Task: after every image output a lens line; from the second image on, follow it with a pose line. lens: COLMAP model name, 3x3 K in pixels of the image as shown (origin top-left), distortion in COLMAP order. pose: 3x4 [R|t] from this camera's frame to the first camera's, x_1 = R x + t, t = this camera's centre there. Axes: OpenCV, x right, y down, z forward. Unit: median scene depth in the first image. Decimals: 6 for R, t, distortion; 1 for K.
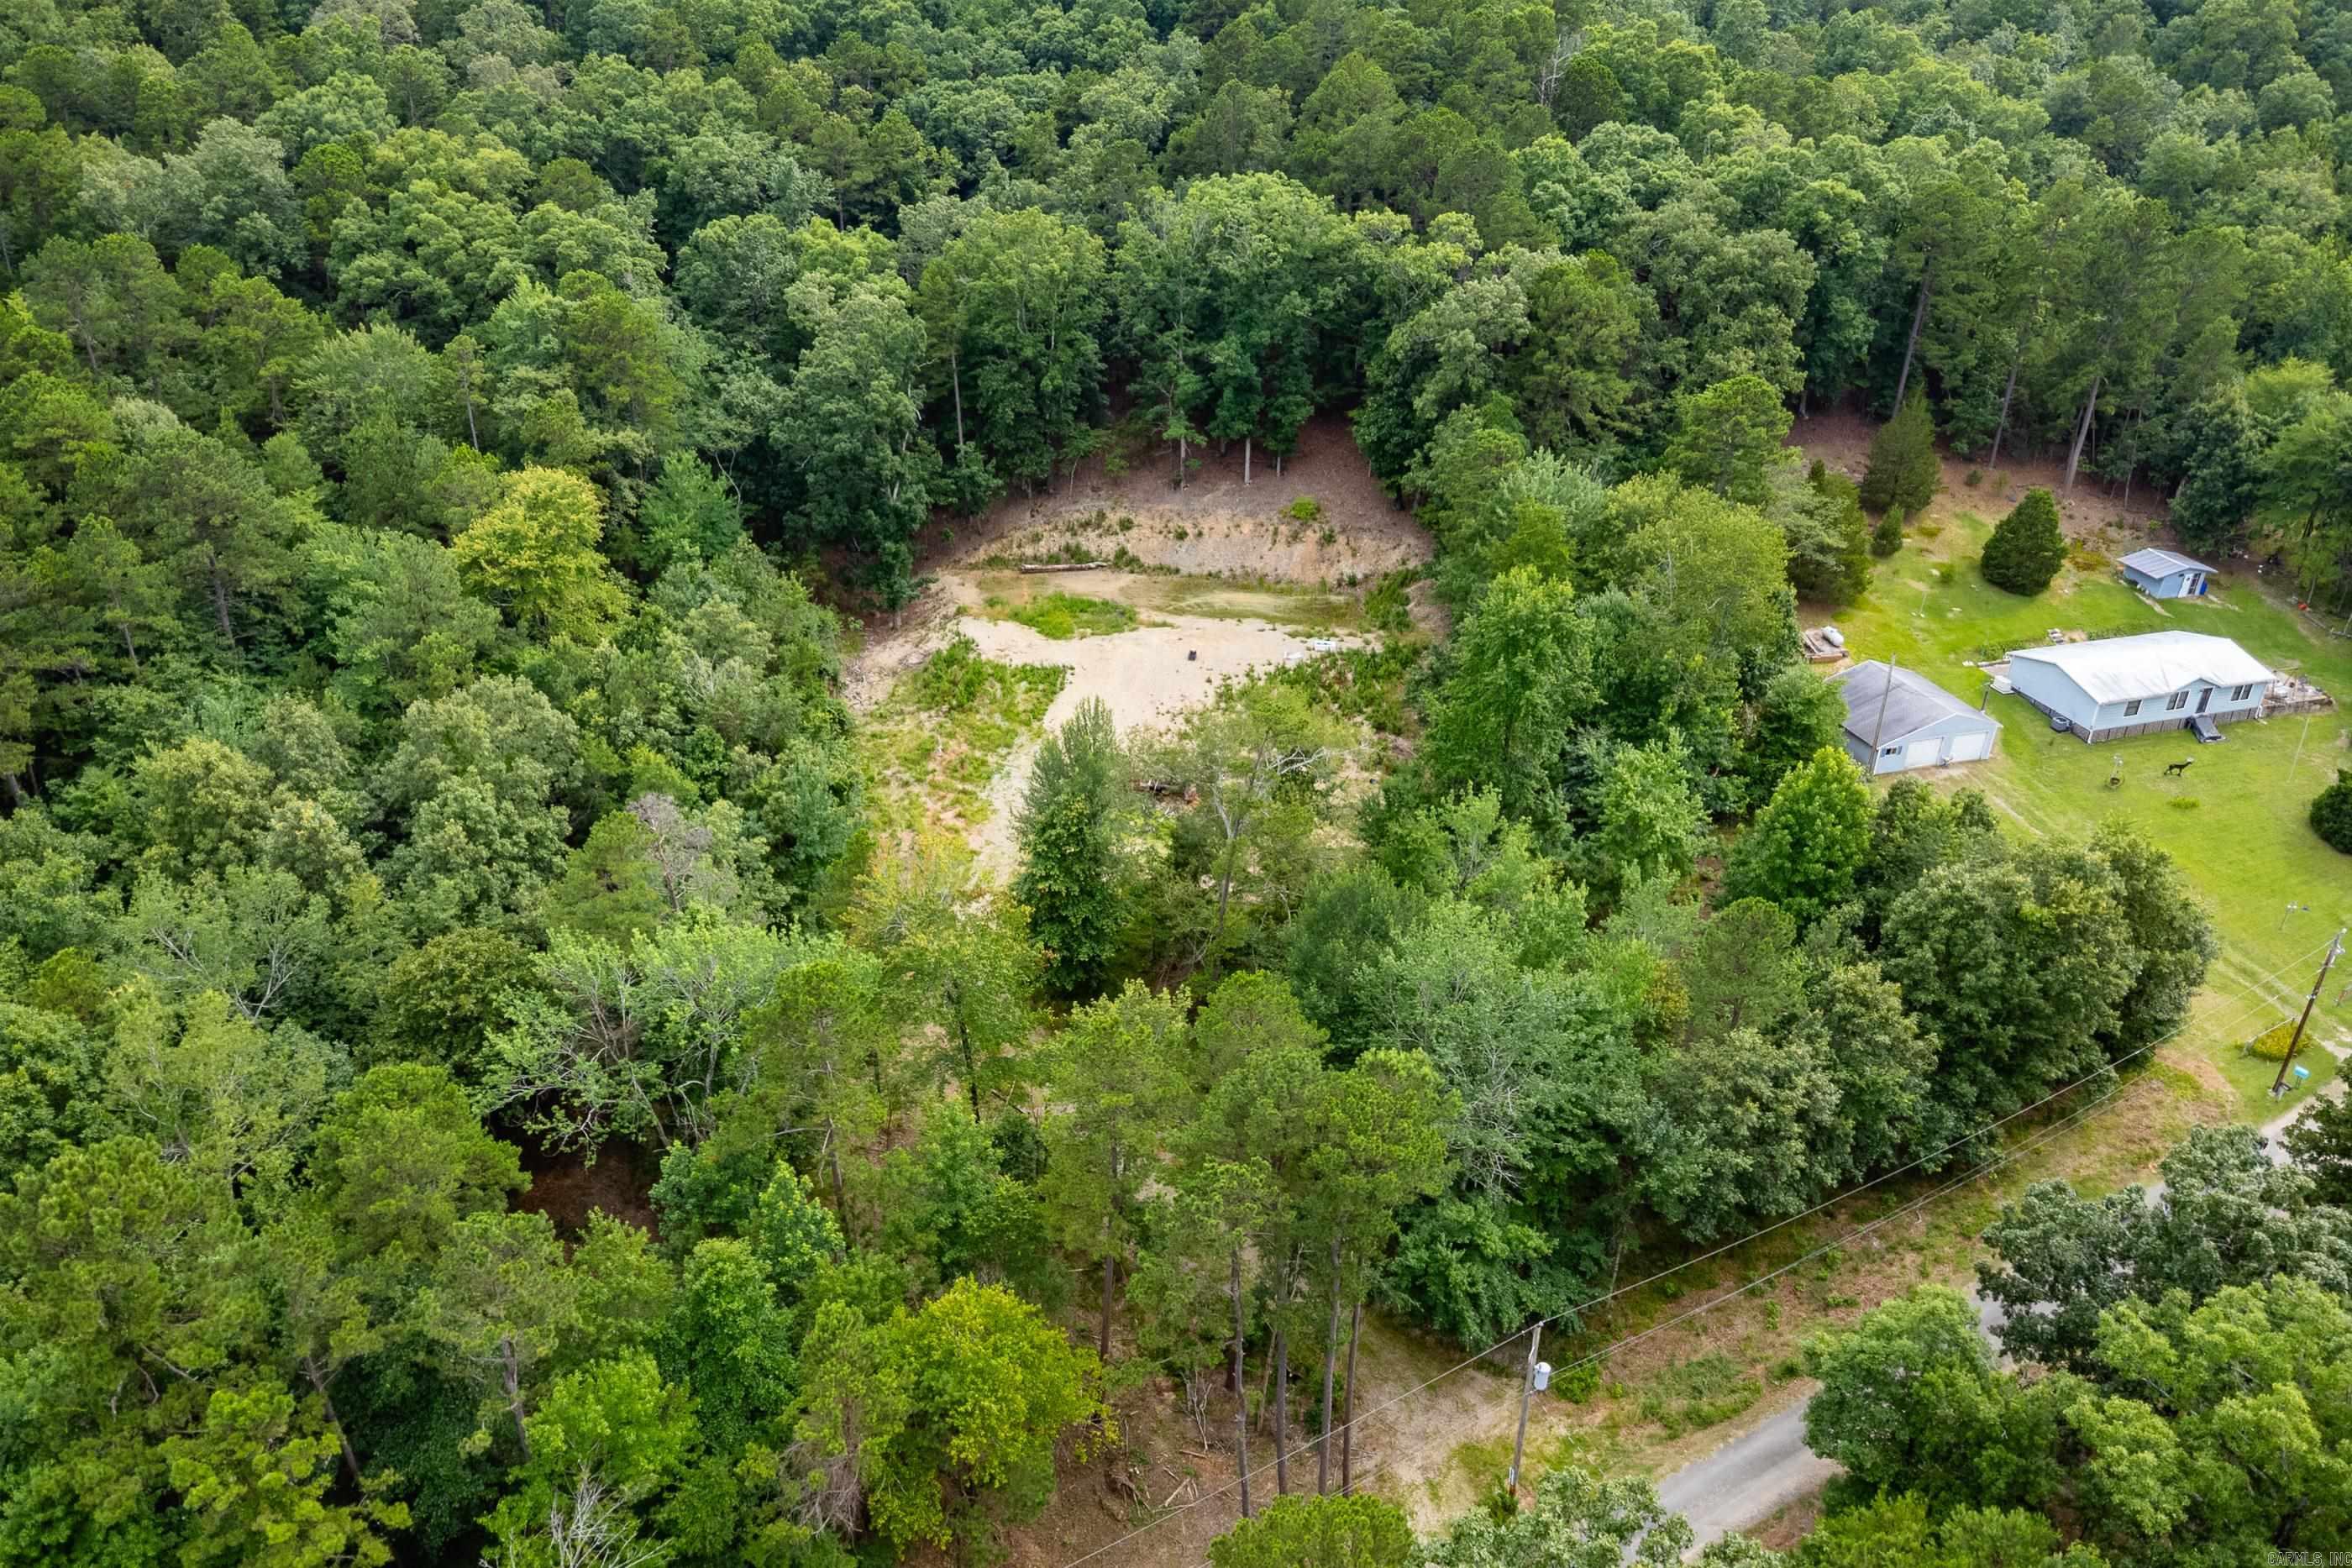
lens RADIAL K [[1734.6, 0, 1172.2], [0, 1734.6, 863.8], [0, 0, 1]] dist [0.007625, 0.001786]
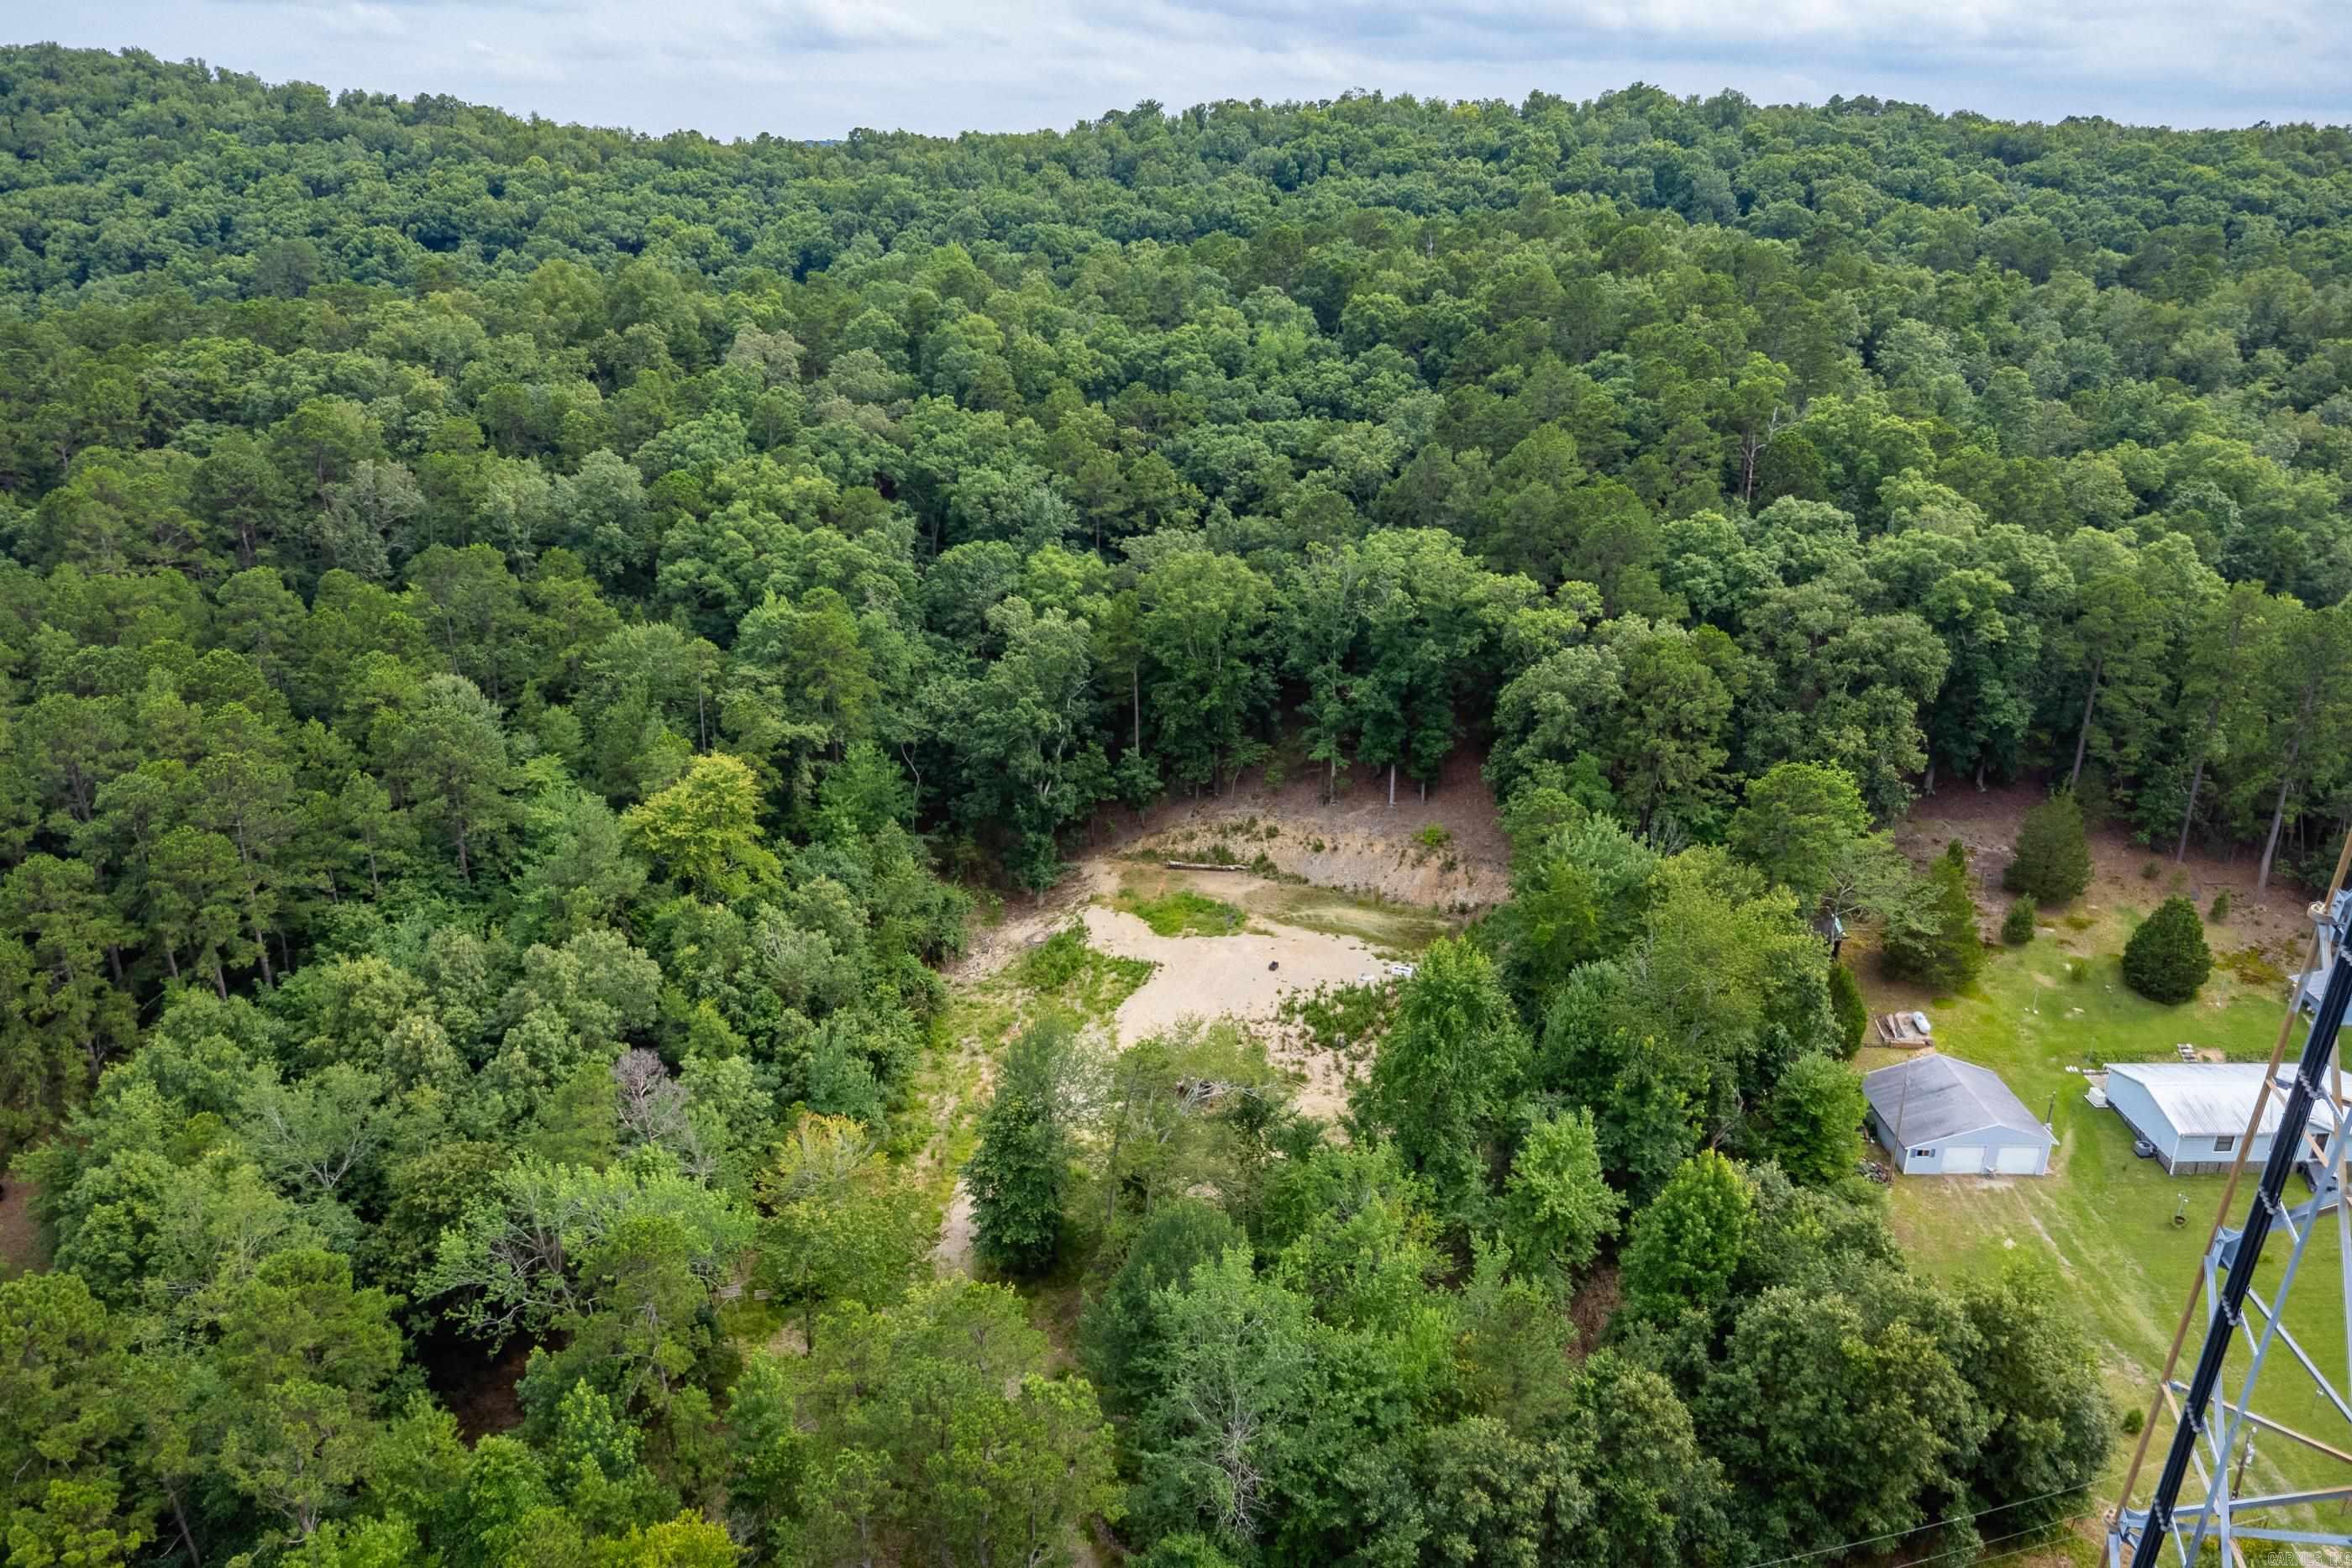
lens RADIAL K [[1736.3, 0, 1166.3], [0, 1736.3, 819.9], [0, 0, 1]] dist [0.001722, 0.005872]
pose [[0.959121, 0.095940, -0.266239, 0.209929], [-0.136760, 0.980767, -0.139255, -0.045888], [0.247758, 0.169973, 0.953795, -0.055441]]
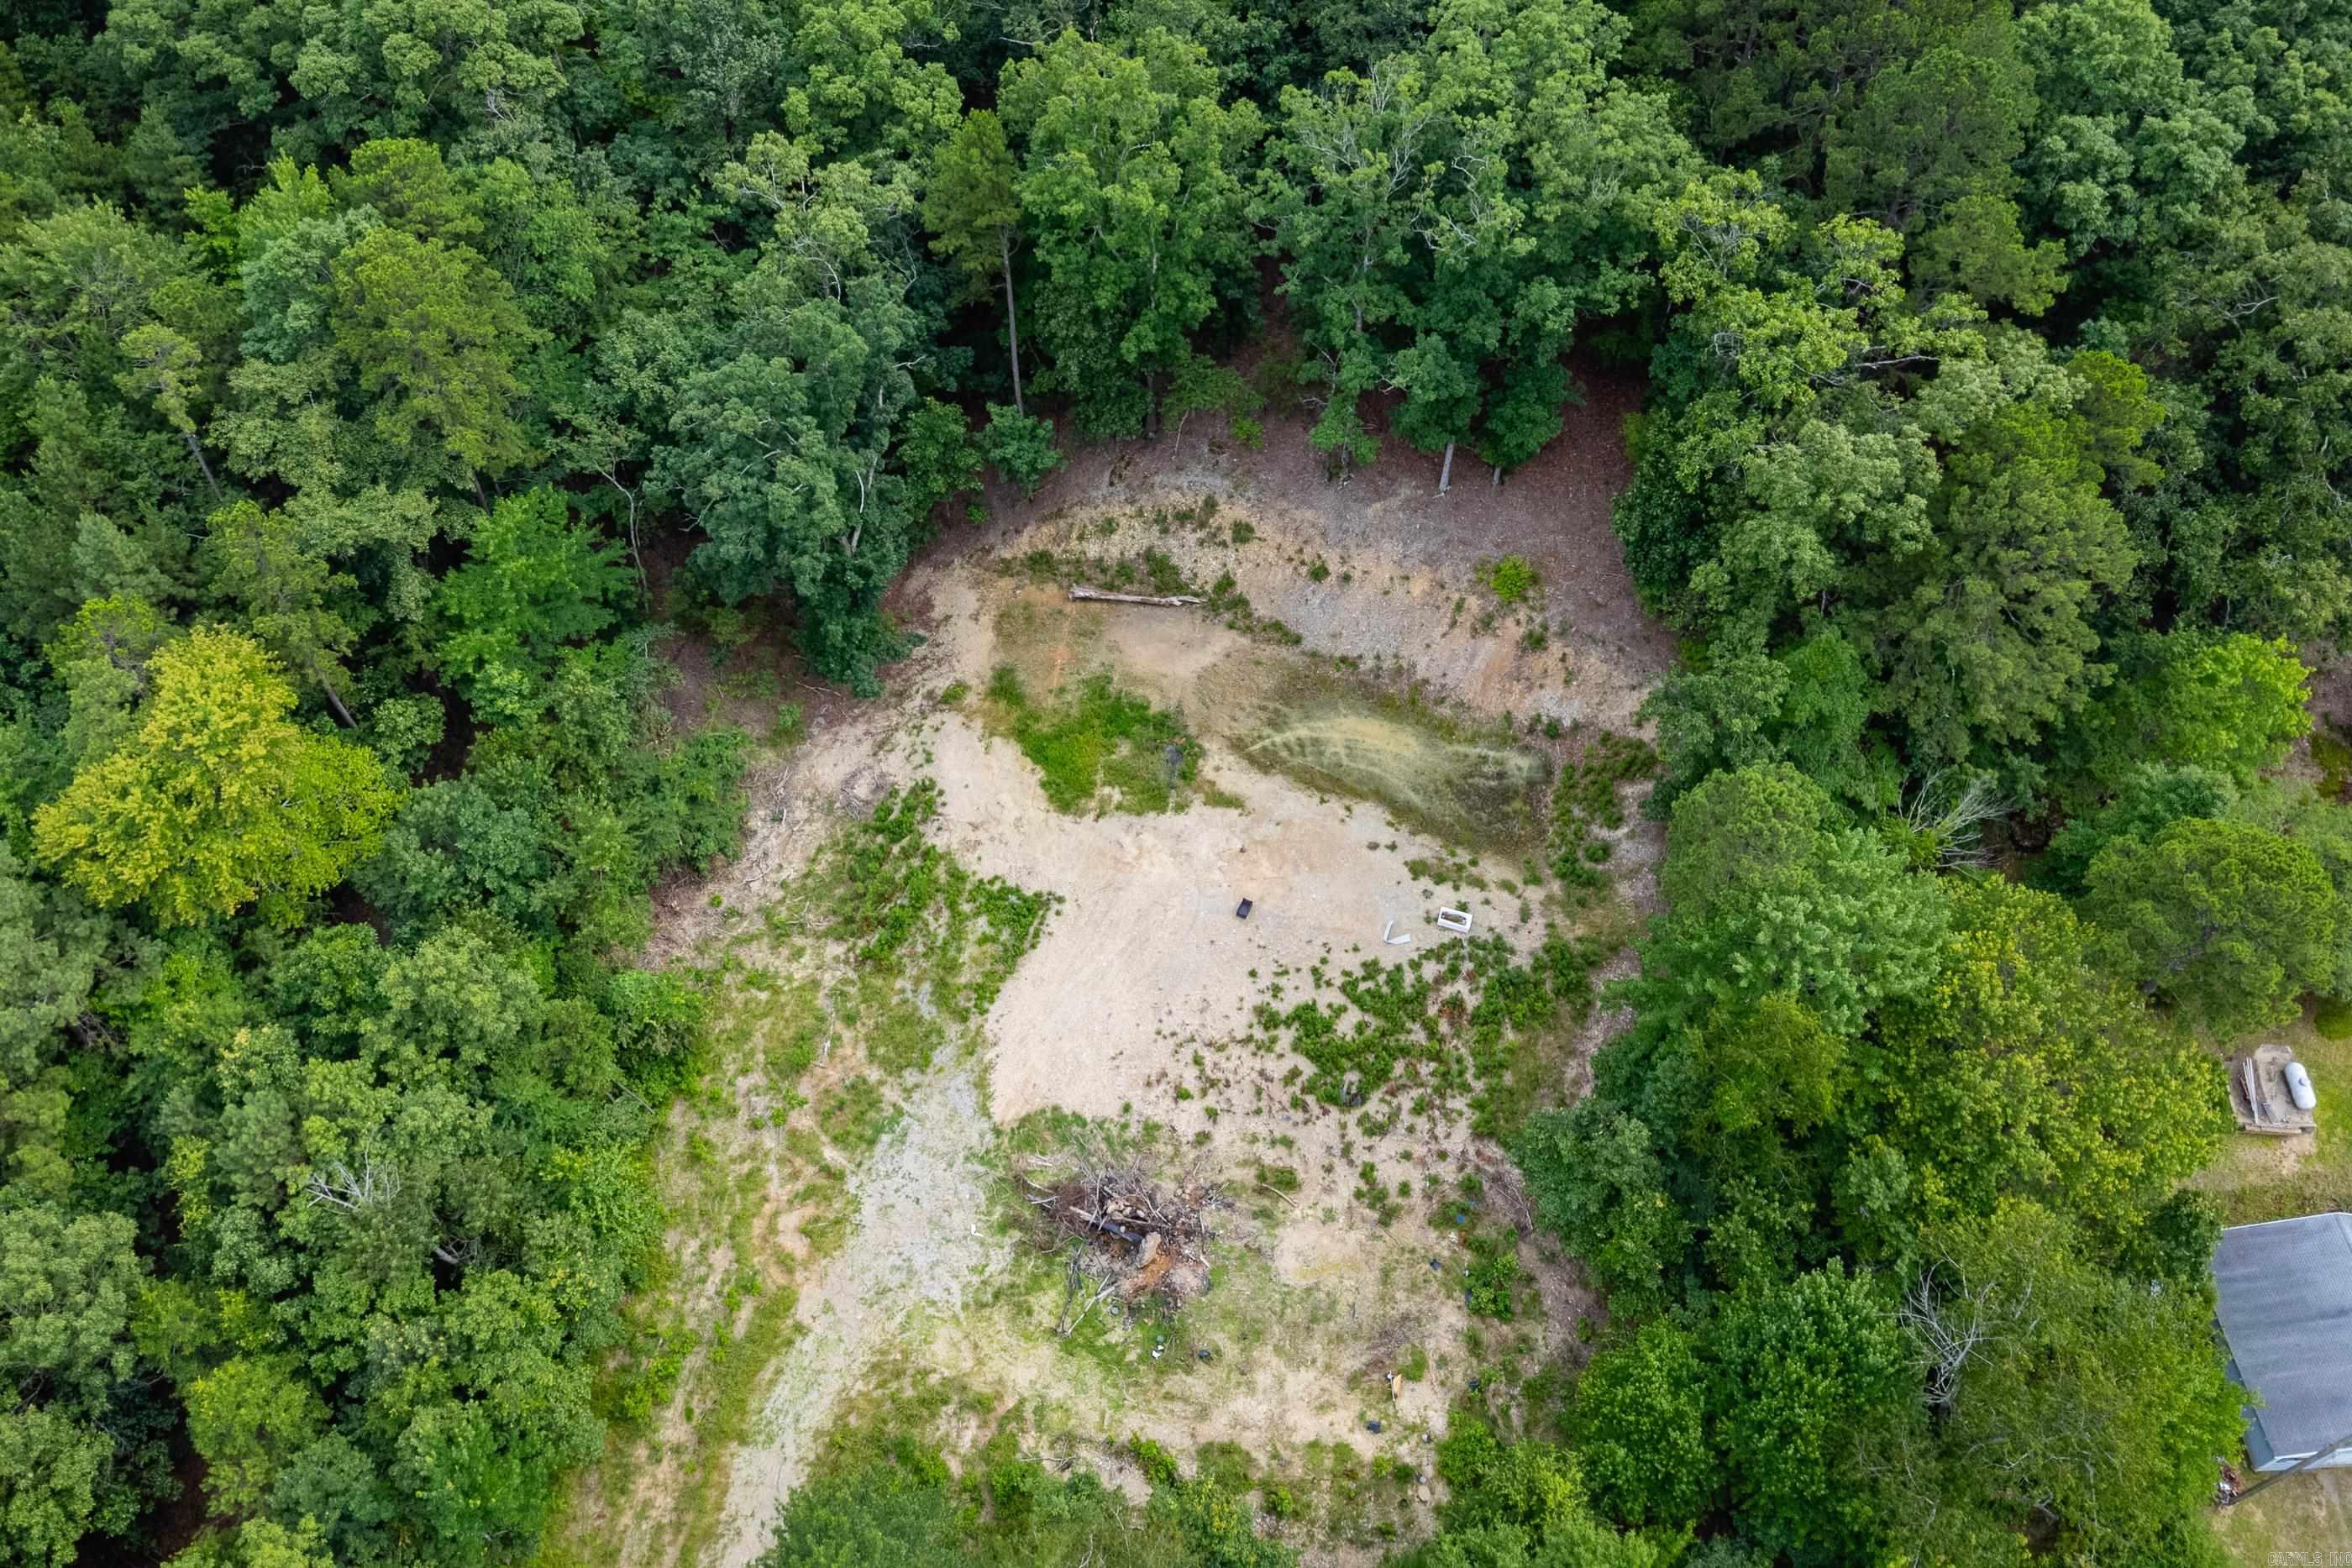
lens RADIAL K [[1721.6, 0, 1165.3], [0, 1721.6, 769.9], [0, 0, 1]] dist [0.008231, -0.006930]
pose [[0.967318, 0.205800, -0.148131, 0.063810], [-0.131930, 0.907369, 0.399094, -0.392767], [0.216543, -0.366507, 0.904865, 0.392562]]
